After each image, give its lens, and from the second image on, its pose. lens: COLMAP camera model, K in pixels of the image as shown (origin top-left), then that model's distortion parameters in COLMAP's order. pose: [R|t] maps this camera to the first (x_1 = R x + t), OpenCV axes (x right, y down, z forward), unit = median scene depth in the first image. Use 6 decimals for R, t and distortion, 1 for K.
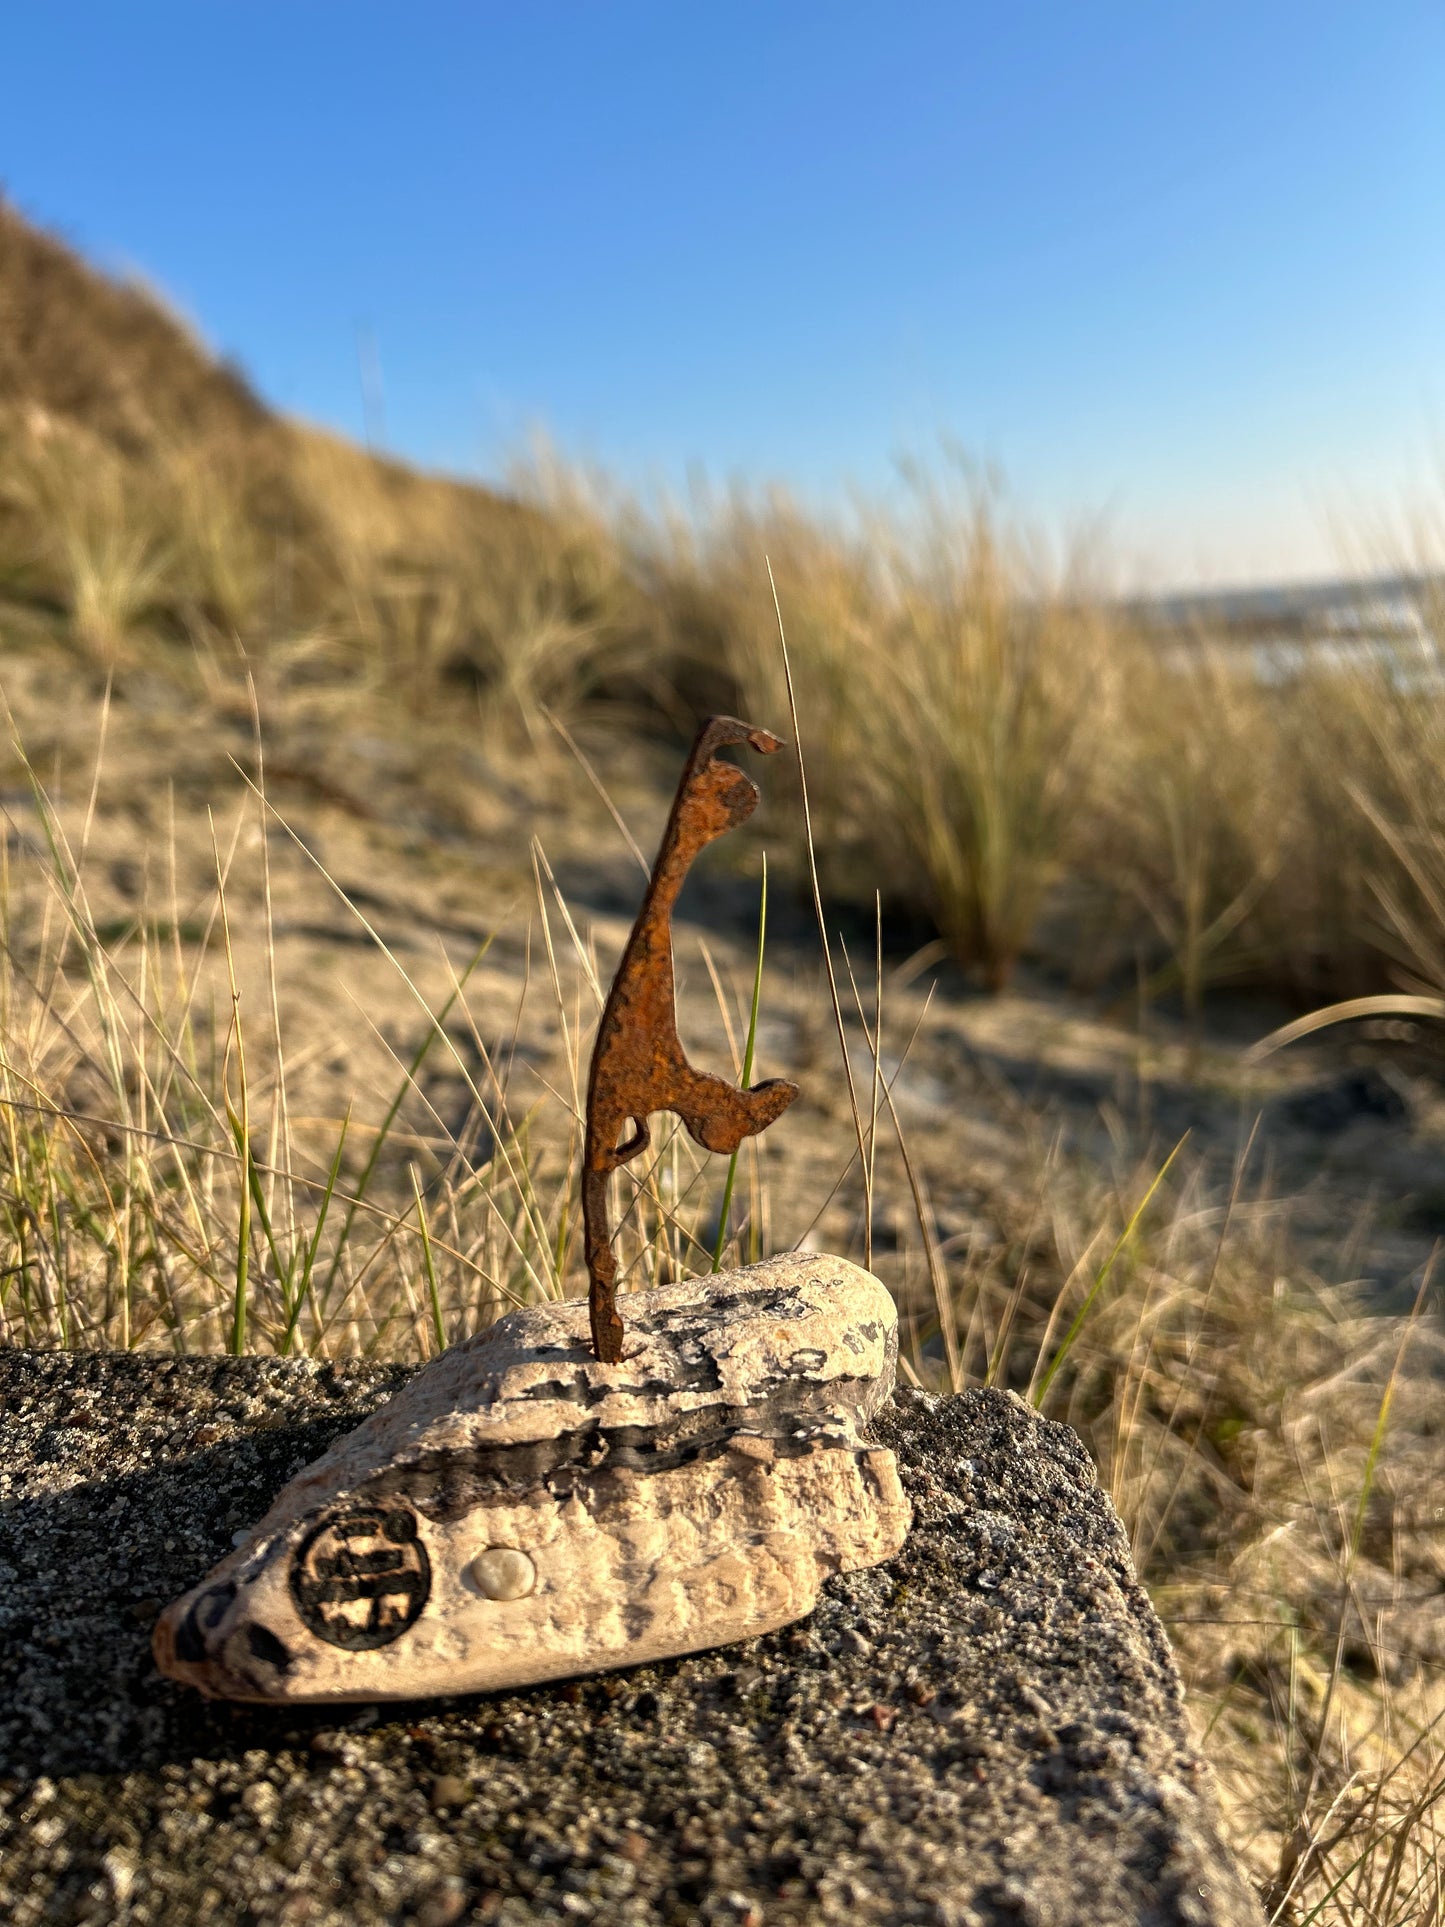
lens RADIAL K [[1494.4, 0, 716.8], [0, 1494.4, 975.0], [0, 0, 1]] dist [-0.018970, 0.005264]
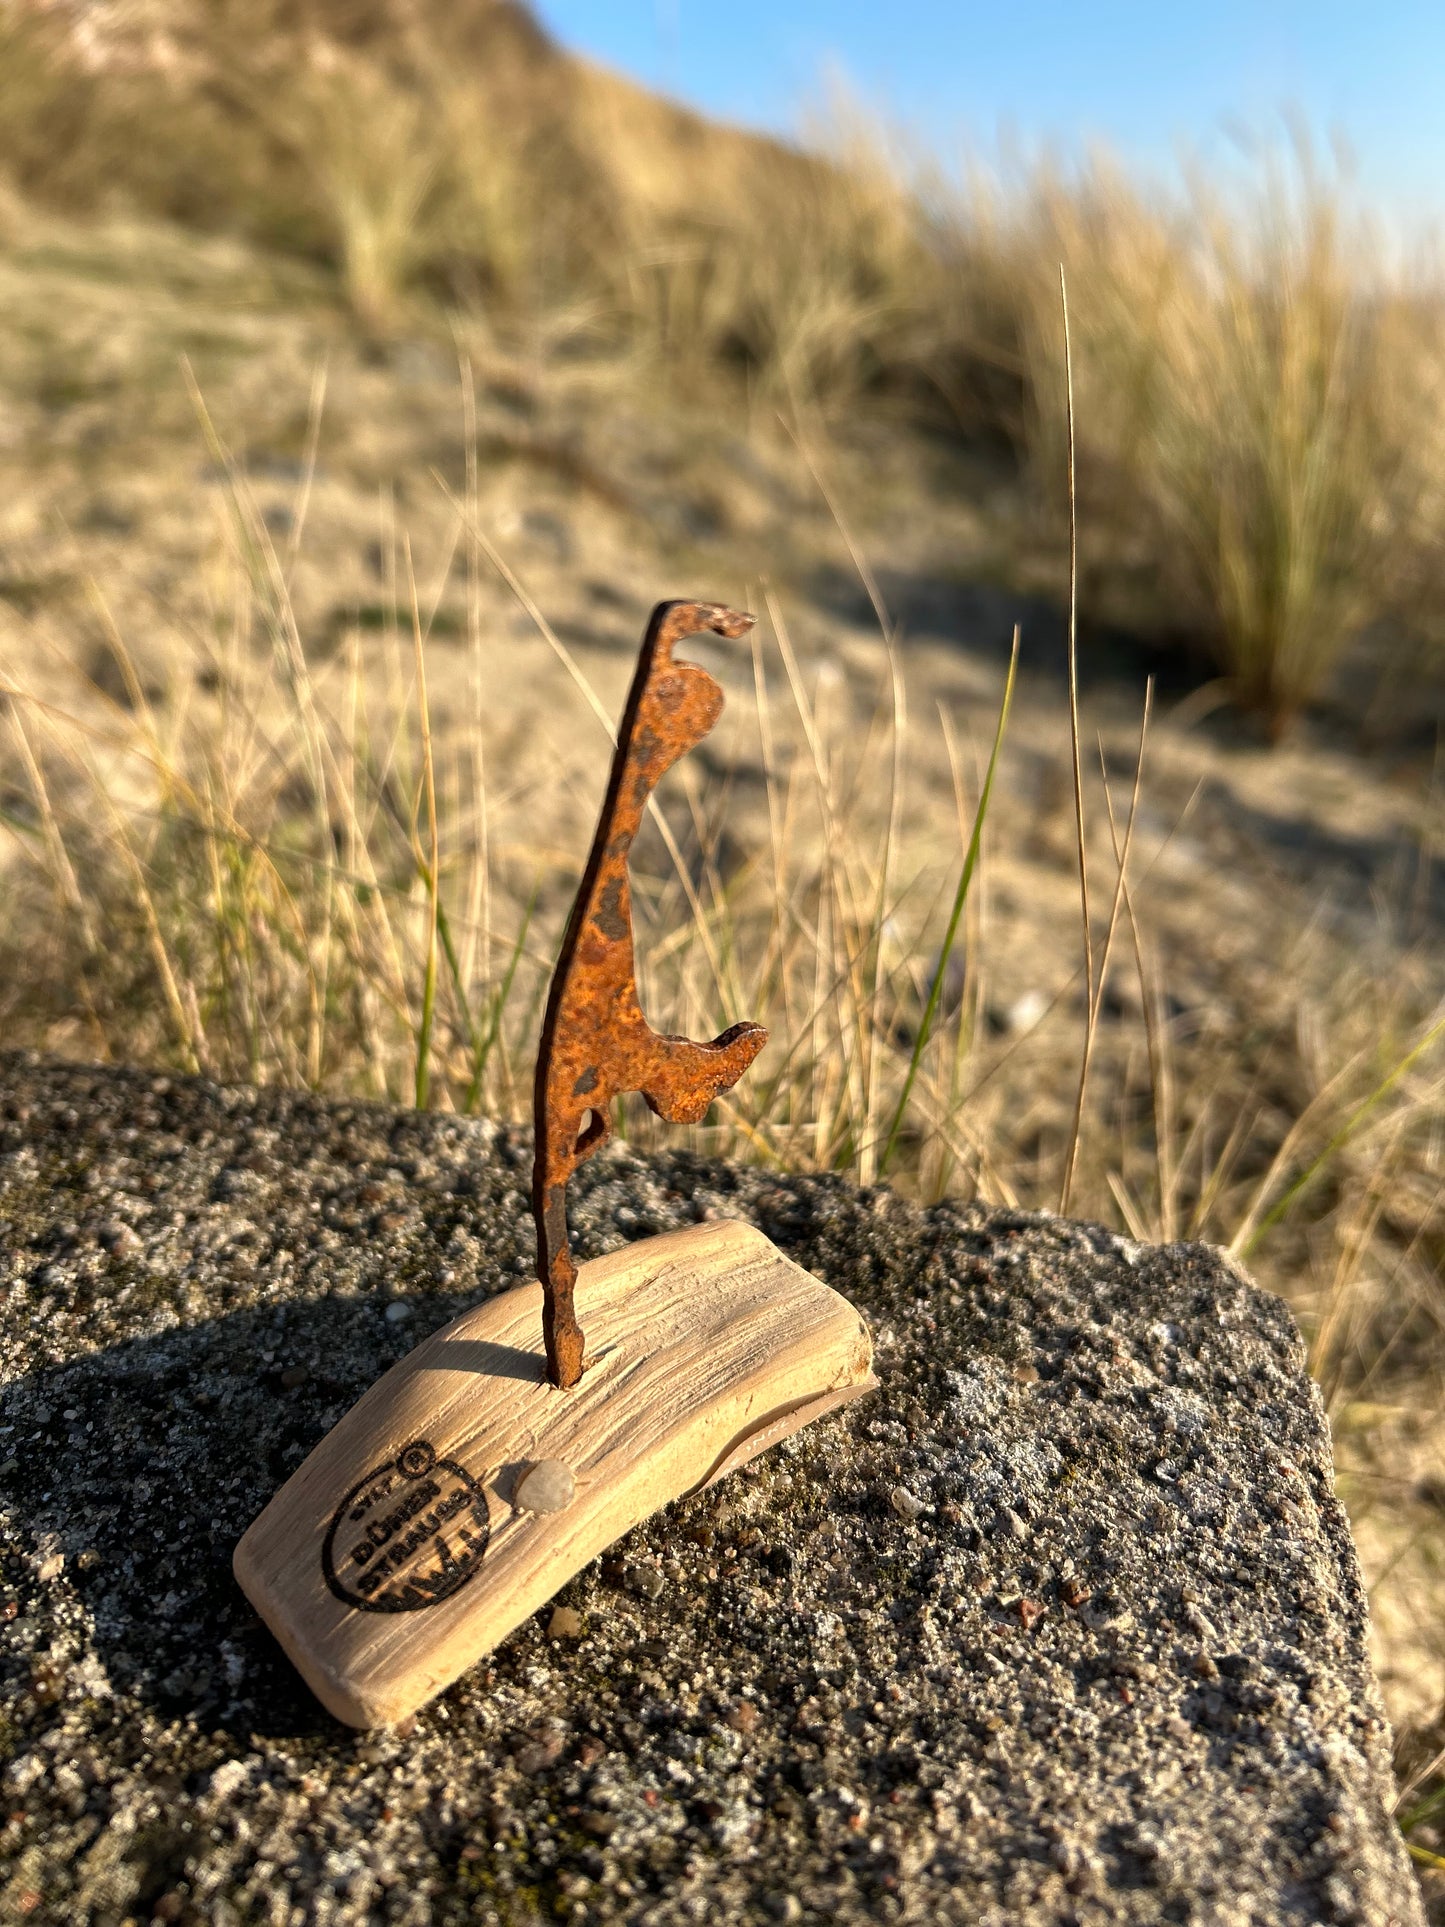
lens RADIAL K [[1494.4, 0, 728.7], [0, 1494.4, 975.7], [0, 0, 1]] dist [-0.018970, 0.005264]
pose [[0.984139, 0.104634, -0.143253, 0.017752], [-0.074748, 0.976930, 0.200050, -0.060403], [0.160881, -0.186169, 0.969257, 0.137369]]
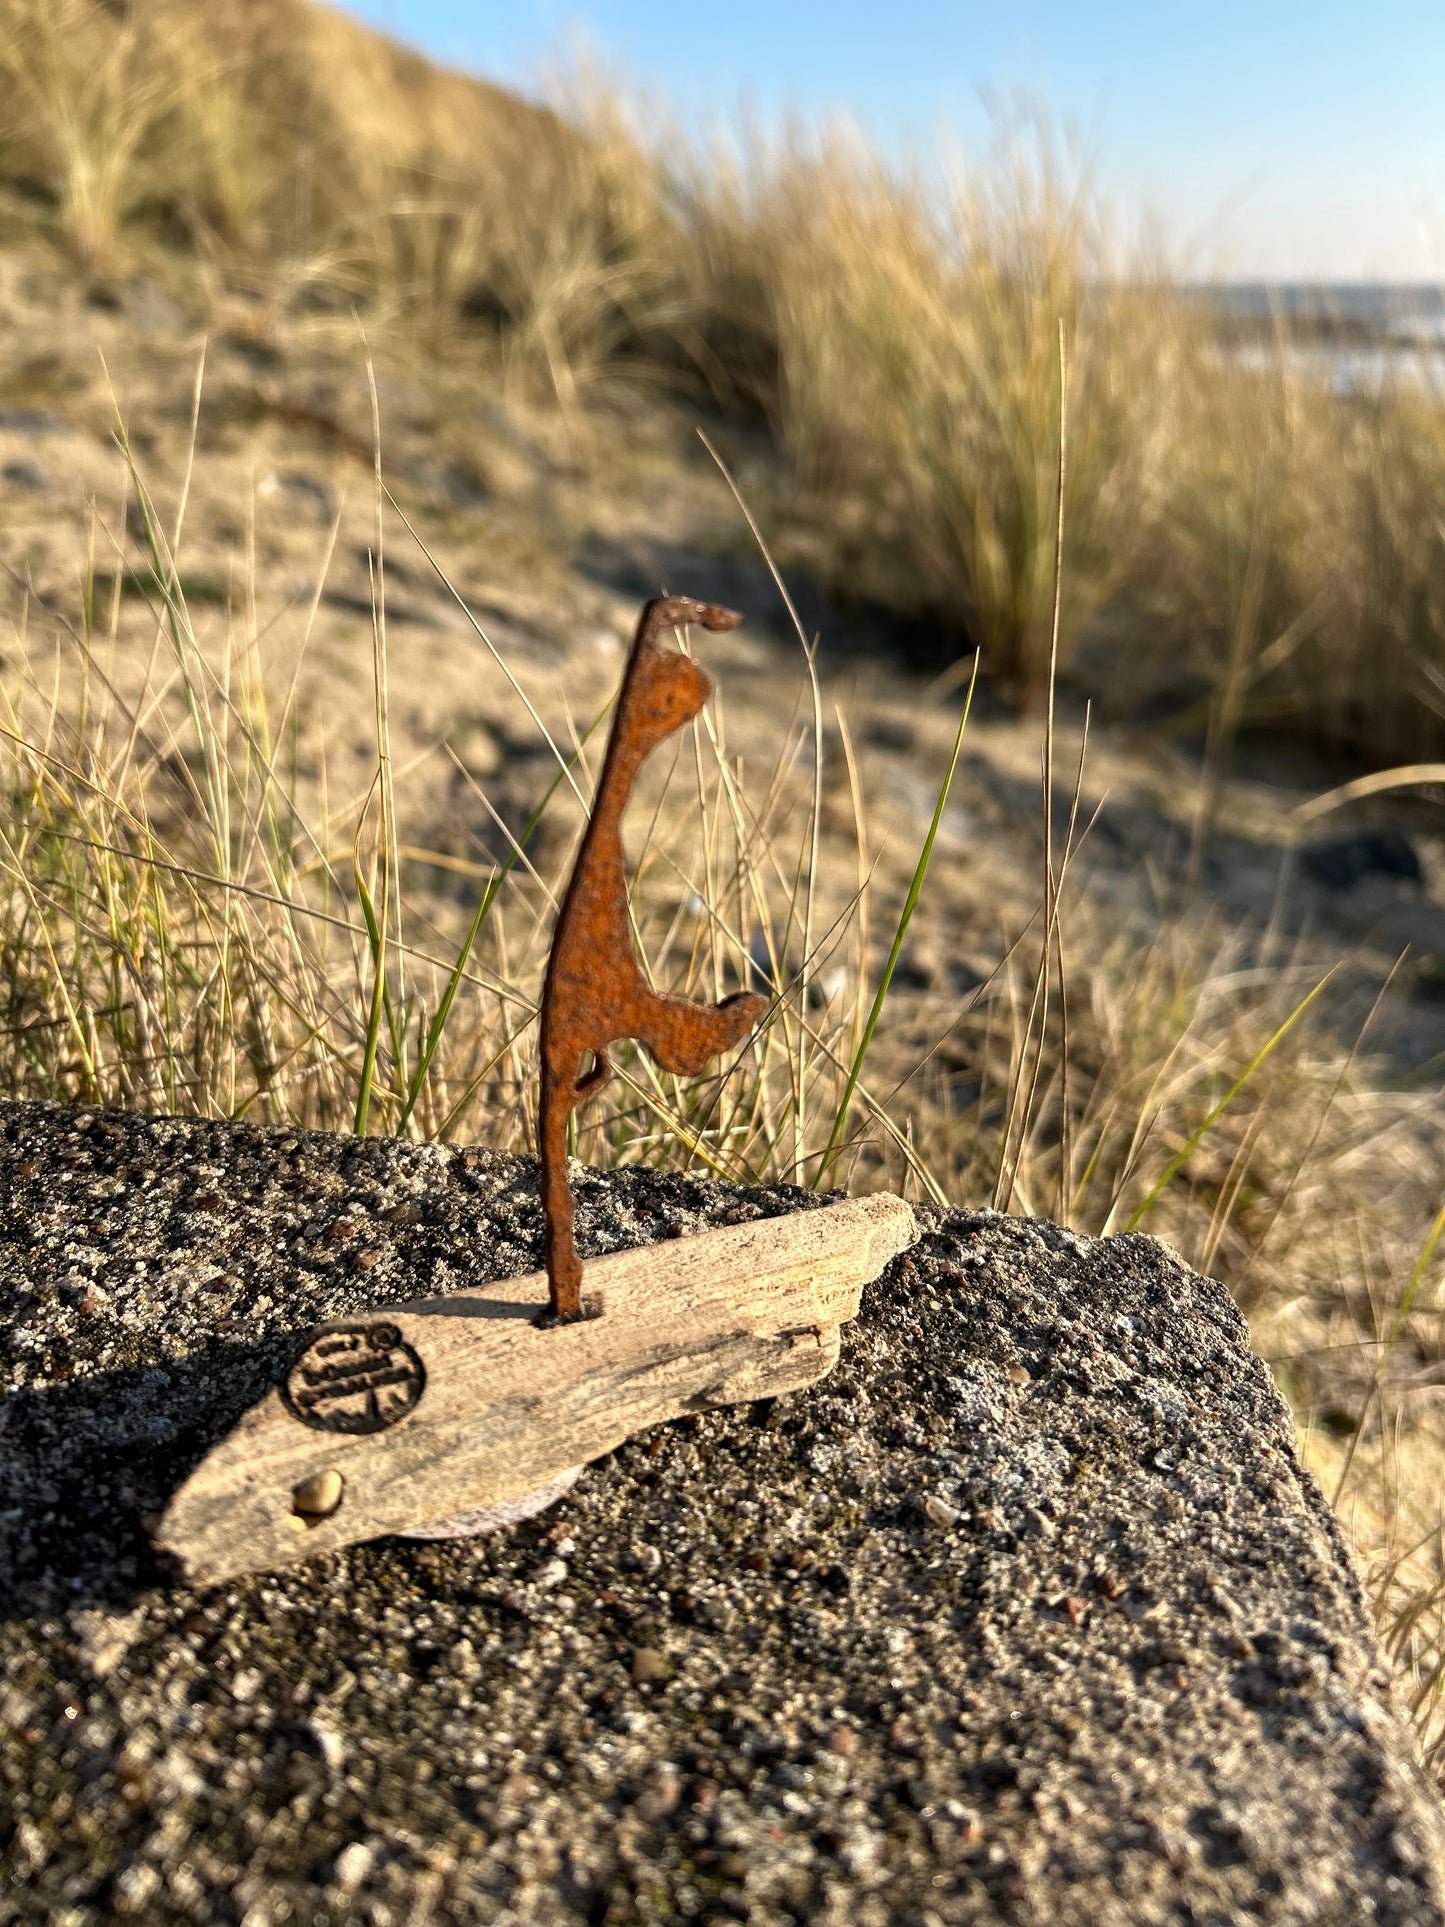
lens RADIAL K [[1494.4, 0, 702.6], [0, 1494.4, 953.0], [0, 0, 1]] dist [-0.018970, 0.005264]
pose [[0.996478, 0.082428, 0.015374, -0.179647], [-0.083837, 0.976246, 0.199785, -0.098602], [0.001459, -0.200371, 0.979719, 0.118031]]
